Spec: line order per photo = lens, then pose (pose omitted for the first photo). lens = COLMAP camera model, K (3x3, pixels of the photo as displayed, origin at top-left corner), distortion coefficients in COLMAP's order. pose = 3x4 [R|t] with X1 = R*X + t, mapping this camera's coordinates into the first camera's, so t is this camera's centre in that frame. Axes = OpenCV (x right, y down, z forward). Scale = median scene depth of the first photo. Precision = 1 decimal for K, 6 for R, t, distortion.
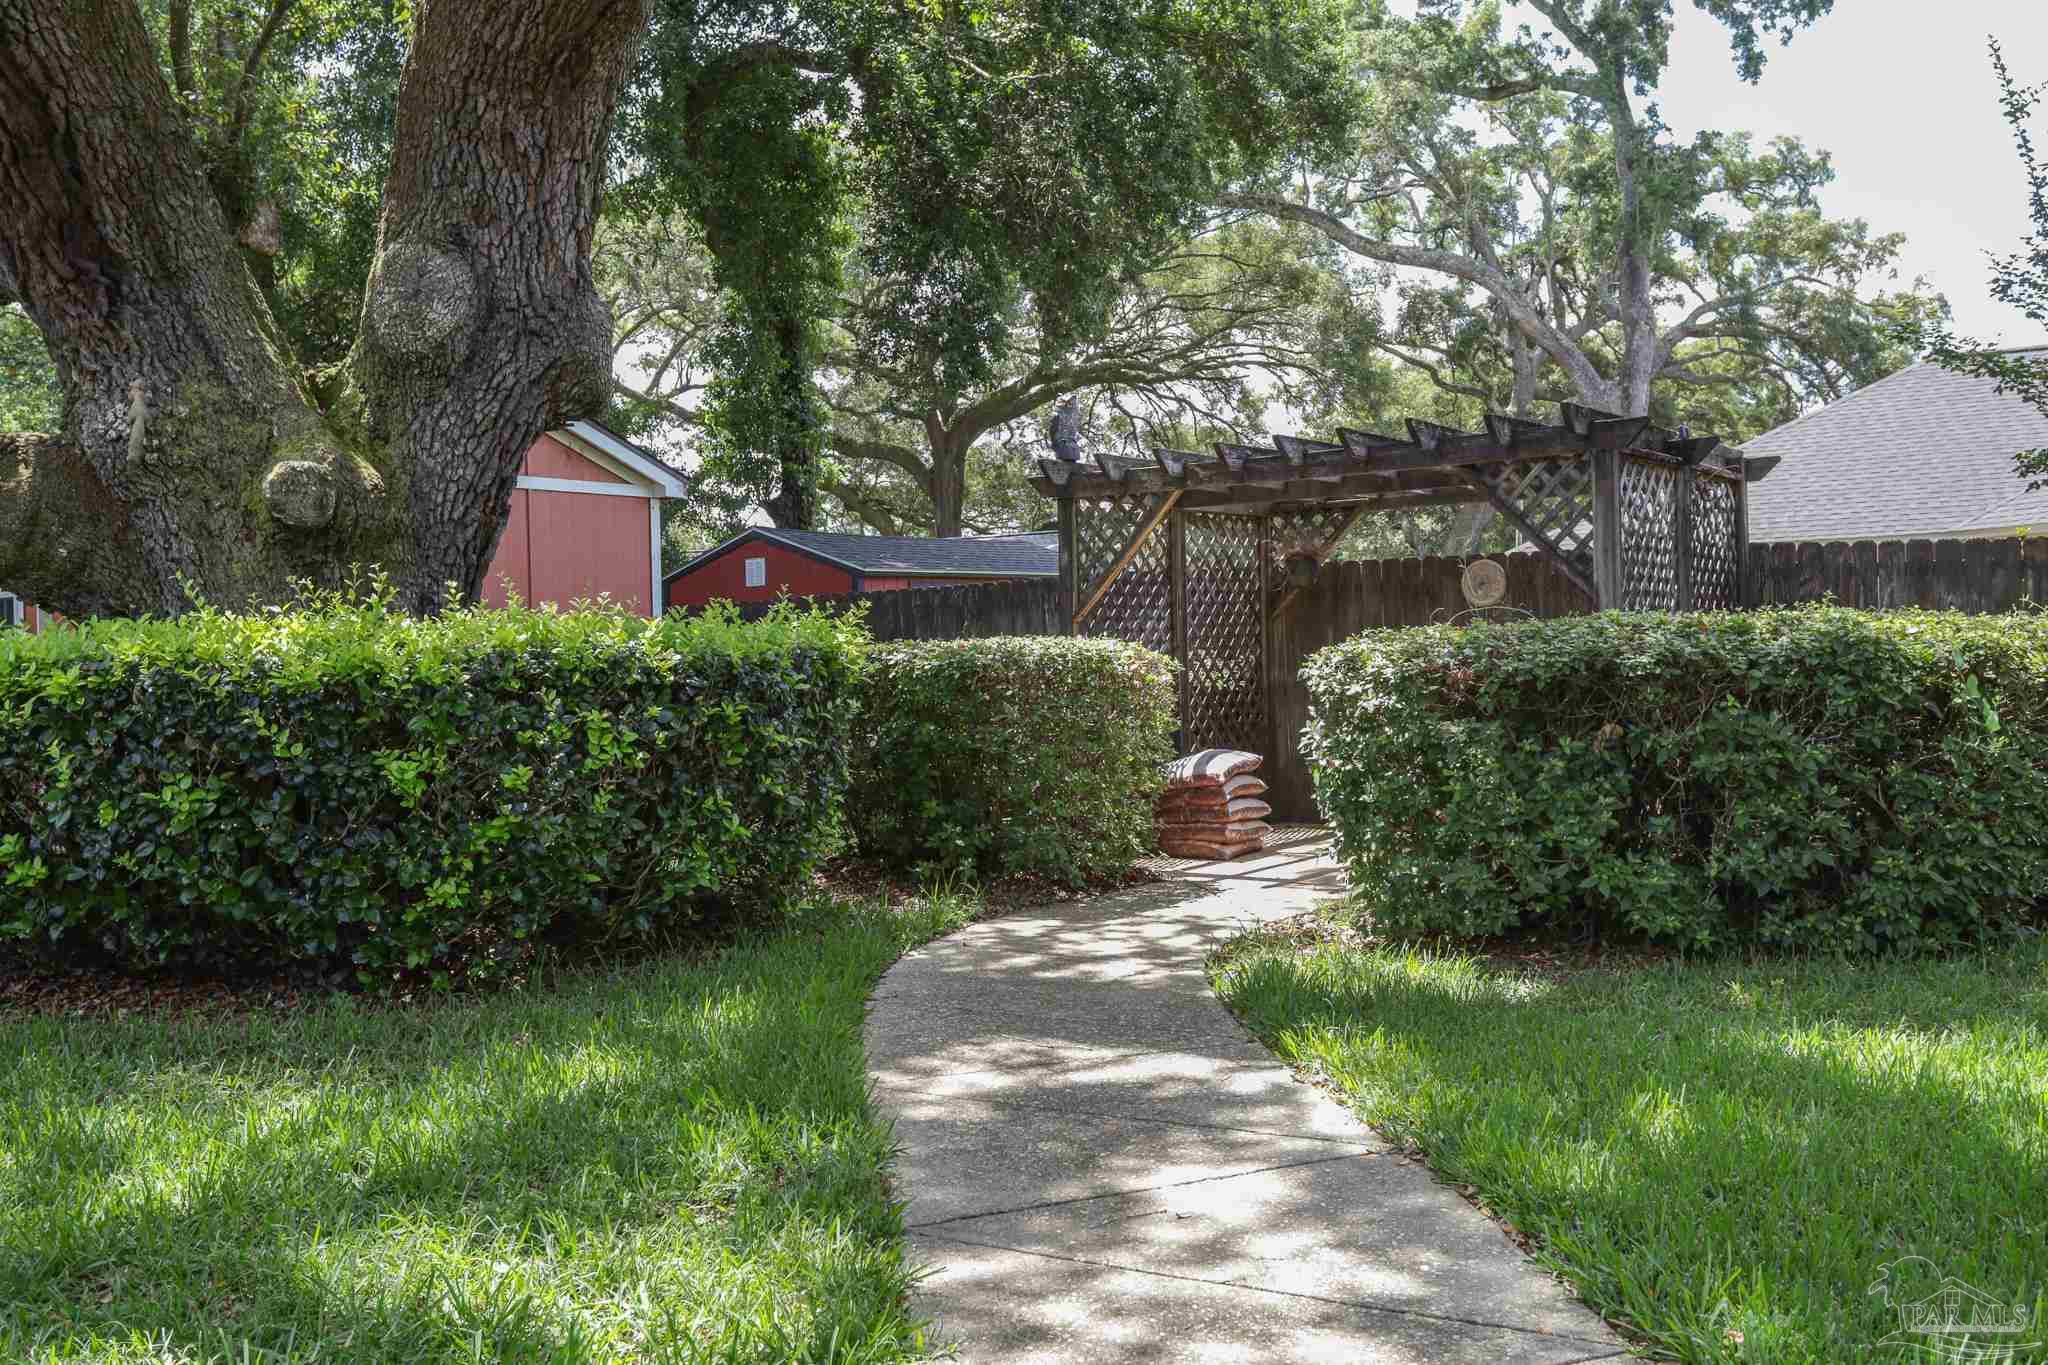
lens RADIAL K [[1746.1, 0, 991.8], [0, 1746.1, 663.5], [0, 0, 1]] dist [-0.055663, 0.004233]
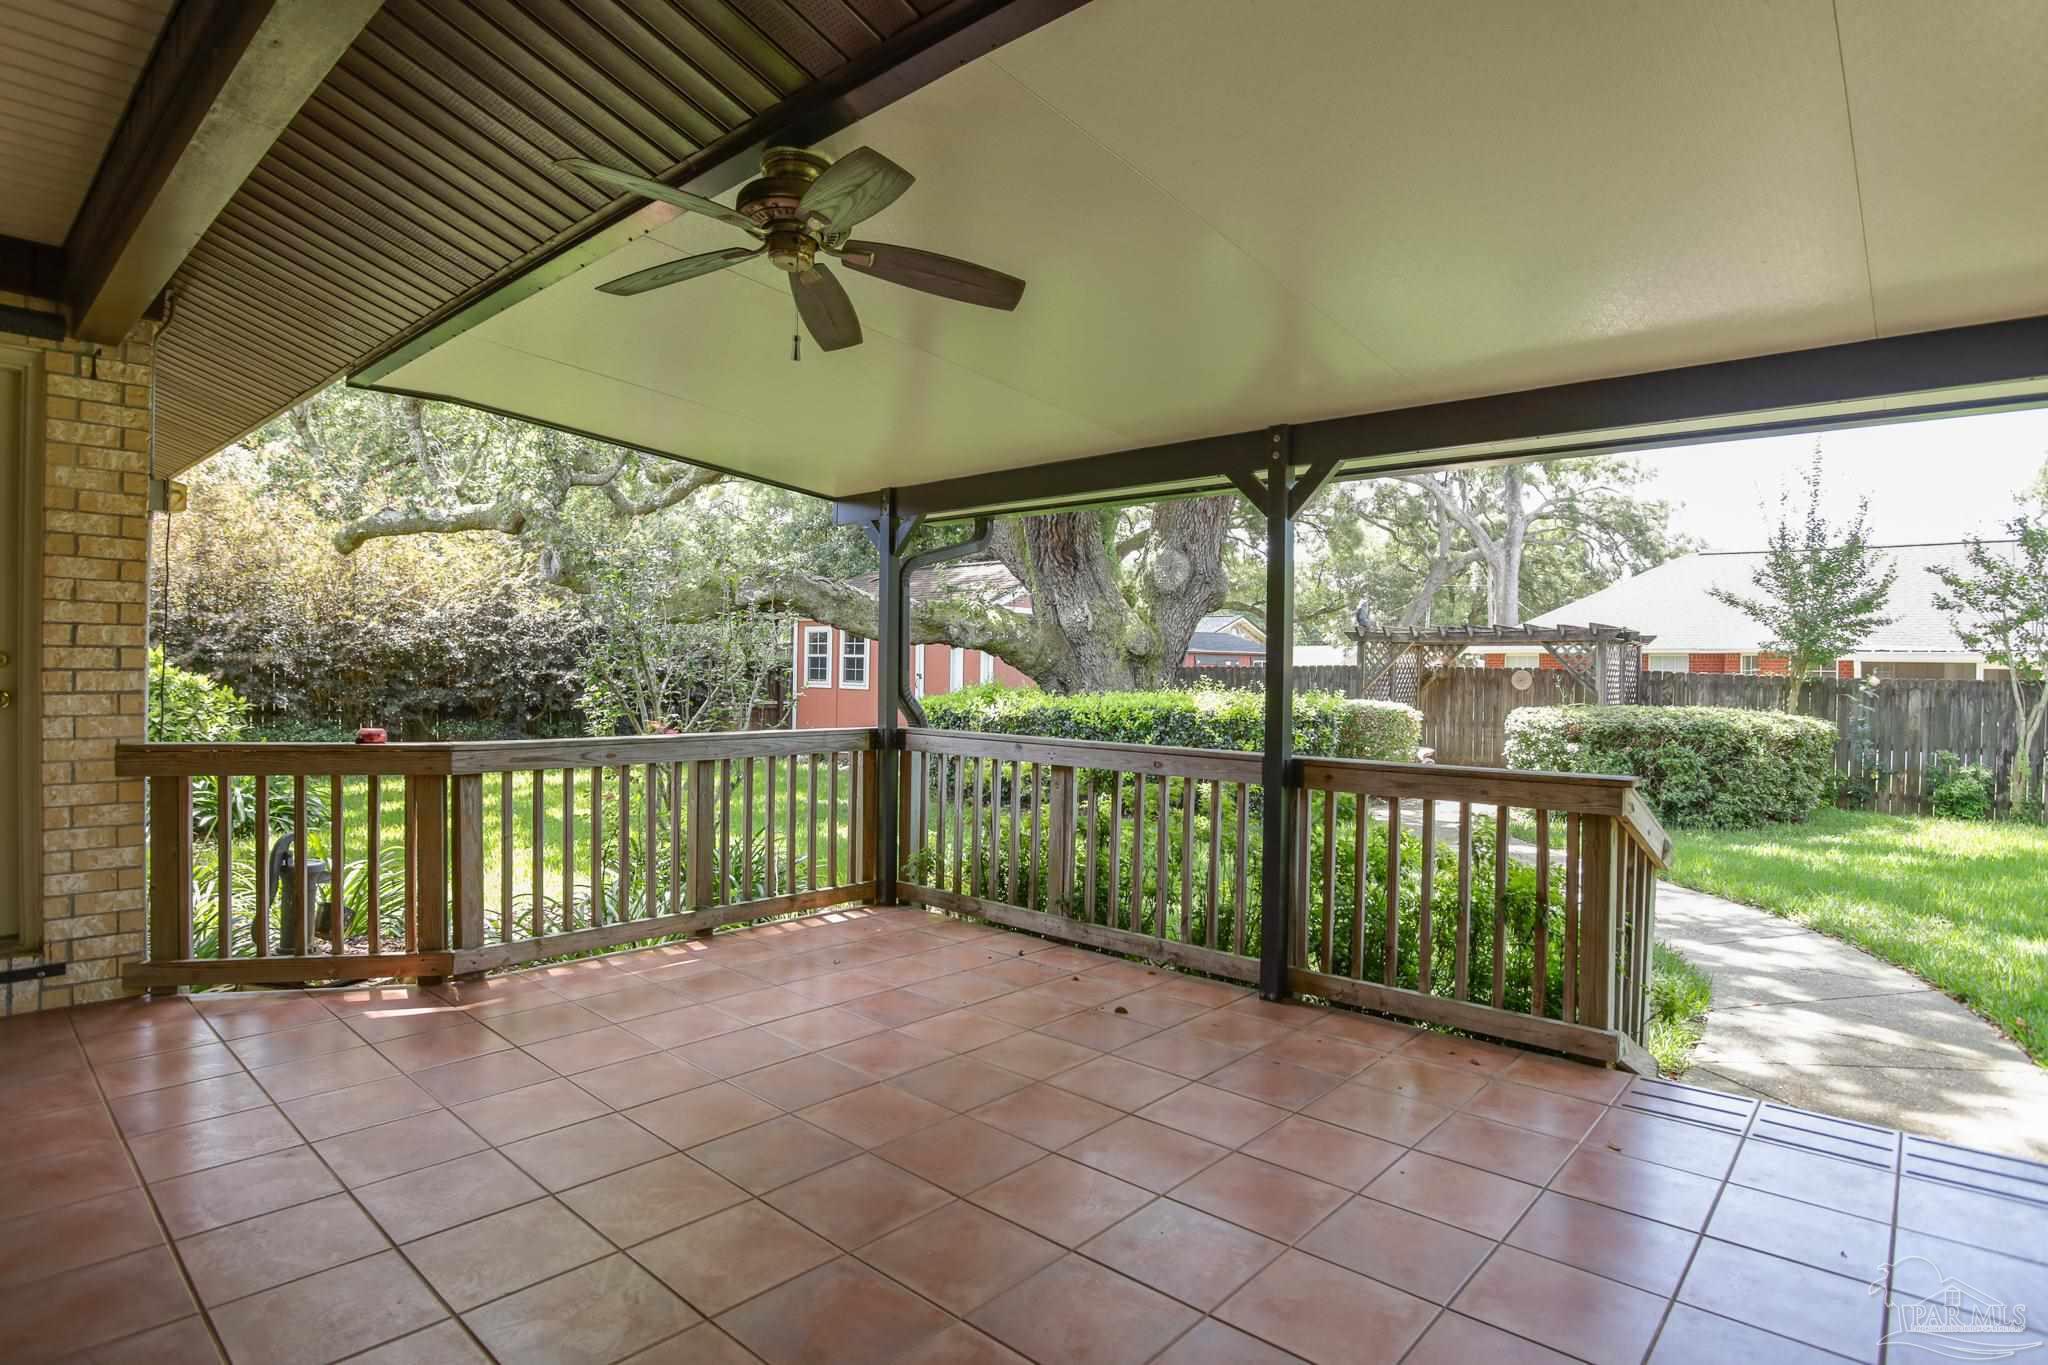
lens RADIAL K [[1045.4, 0, 1012.9], [0, 1045.4, 700.5], [0, 0, 1]] dist [-0.029615, 0.000117]
pose [[0.998056, 0.041016, -0.046931, -0.491134], [-0.039773, 0.998841, 0.027109, -0.040458], [0.047989, -0.025190, 0.998530, -0.653878]]
